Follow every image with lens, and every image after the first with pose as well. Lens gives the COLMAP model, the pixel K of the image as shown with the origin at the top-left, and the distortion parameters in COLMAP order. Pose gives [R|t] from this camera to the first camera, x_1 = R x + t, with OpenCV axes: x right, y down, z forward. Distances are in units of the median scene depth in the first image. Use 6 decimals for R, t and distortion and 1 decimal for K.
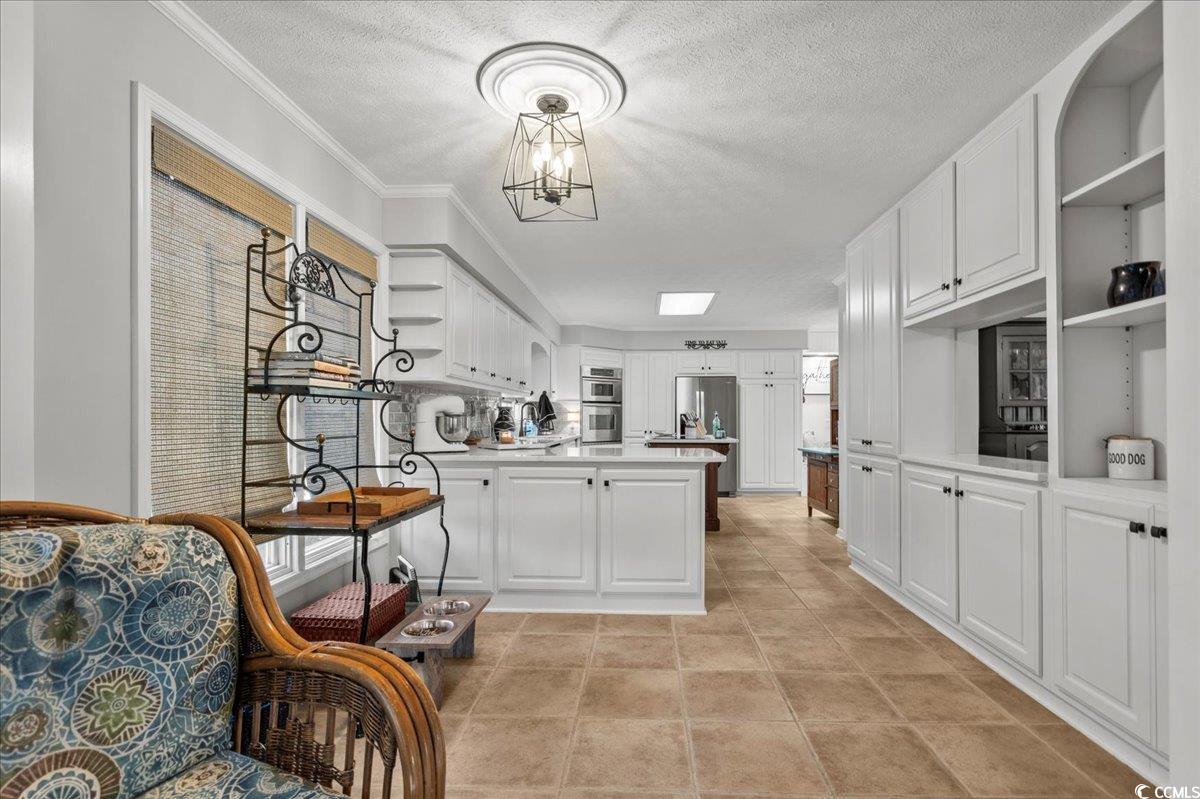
lens RADIAL K [[550.4, 0, 599.5], [0, 550.4, 412.4], [0, 0, 1]] dist [-0.006851, 0.003306]
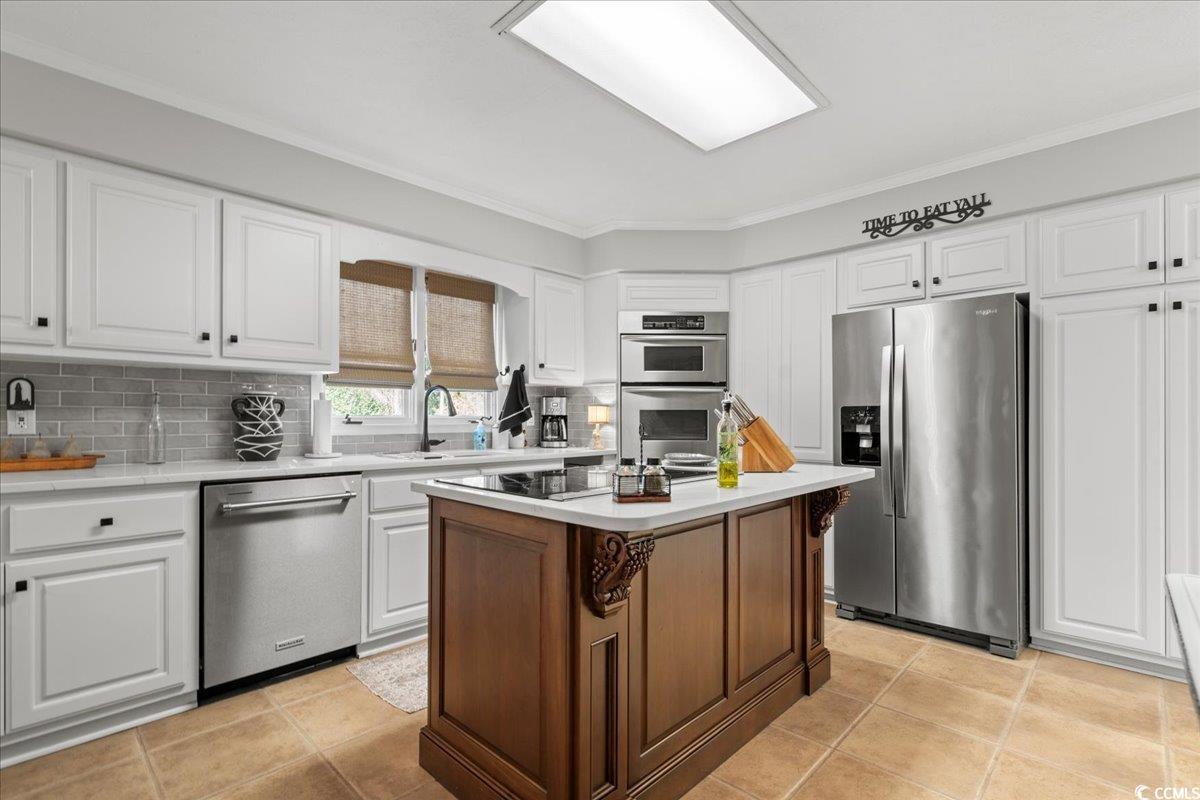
lens RADIAL K [[550.4, 0, 610.3], [0, 550.4, 414.8], [0, 0, 1]] dist [-0.006851, 0.003306]
pose [[0.770269, -0.000557, -0.637719, 0.298965], [0.003887, 0.999985, 0.003821, 0.006982], [0.637707, -0.005422, 0.770260, 0.652509]]
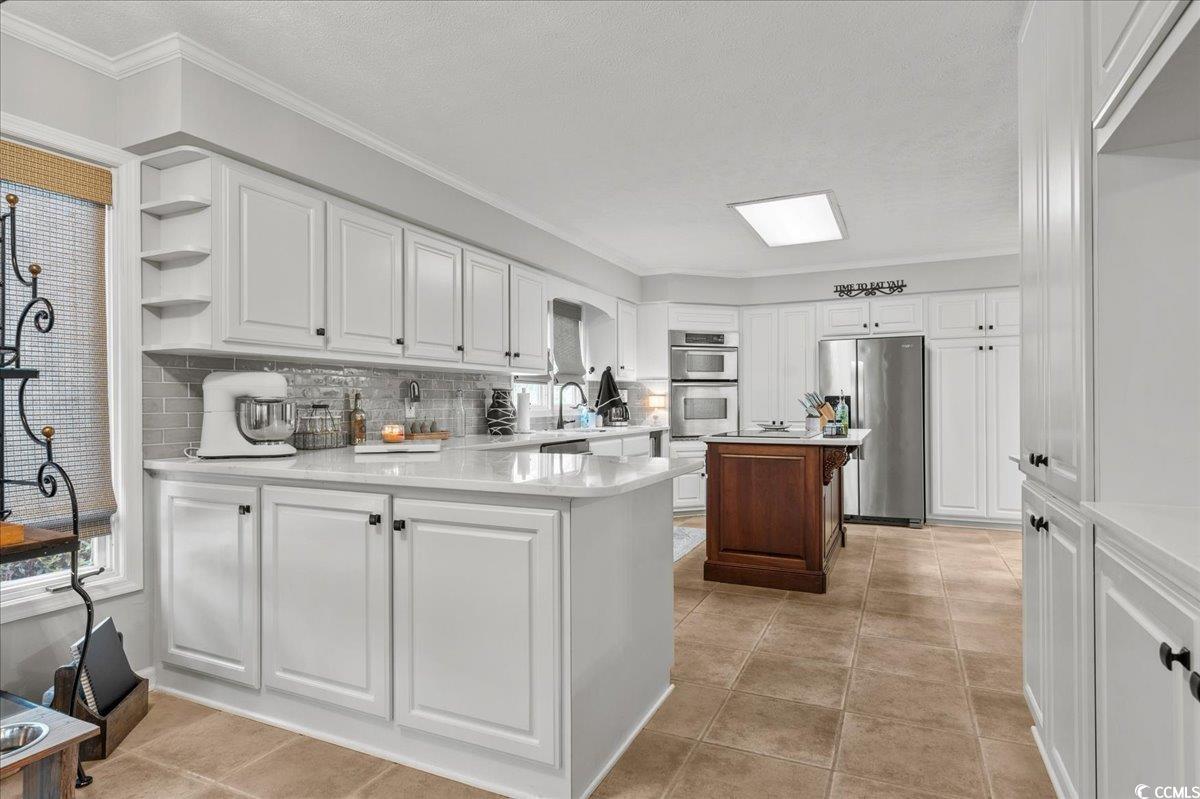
lens RADIAL K [[611.4, 0, 590.2], [0, 611.4, 400.5], [0, 0, 1]] dist [0.005506, -0.000199]
pose [[0.921402, -0.006543, -0.388556, 0.190123], [0.008886, 0.999952, 0.004232, 0.002275], [0.388510, -0.007352, 0.921415, 0.234414]]
